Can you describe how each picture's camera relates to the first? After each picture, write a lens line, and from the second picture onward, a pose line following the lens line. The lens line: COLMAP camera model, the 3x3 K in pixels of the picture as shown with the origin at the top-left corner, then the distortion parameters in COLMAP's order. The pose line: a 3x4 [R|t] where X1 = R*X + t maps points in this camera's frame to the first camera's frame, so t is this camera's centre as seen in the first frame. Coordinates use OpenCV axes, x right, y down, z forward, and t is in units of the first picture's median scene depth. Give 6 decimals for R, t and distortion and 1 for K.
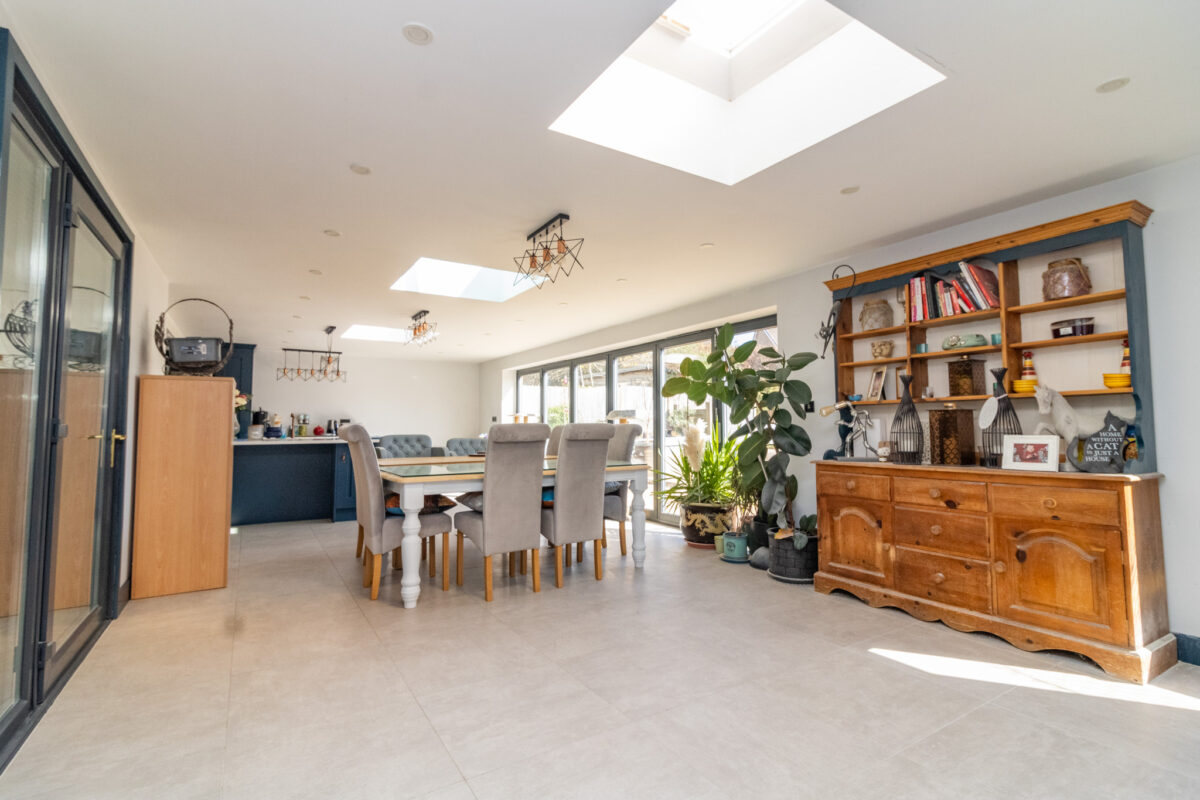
lens RADIAL K [[559.8, 0, 595.2], [0, 559.8, 404.0], [0, 0, 1]] dist [0.020104, 0.000584]
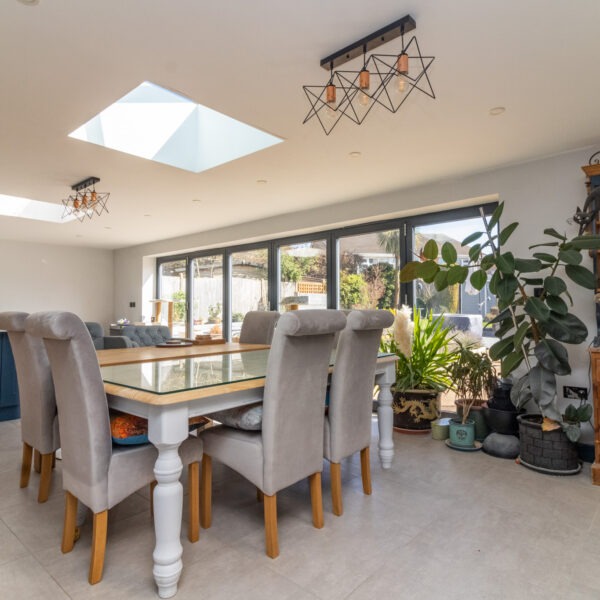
lens RADIAL K [[423.2, 0, 300.0], [0, 423.2, 300.0], [0, 0, 1]] dist [0.006444, 0.003257]
pose [[0.956547, 0.006350, 0.291509, -0.229200], [-0.010202, 0.999880, 0.011693, 0.010865], [-0.291400, -0.014159, 0.956497, 0.343612]]
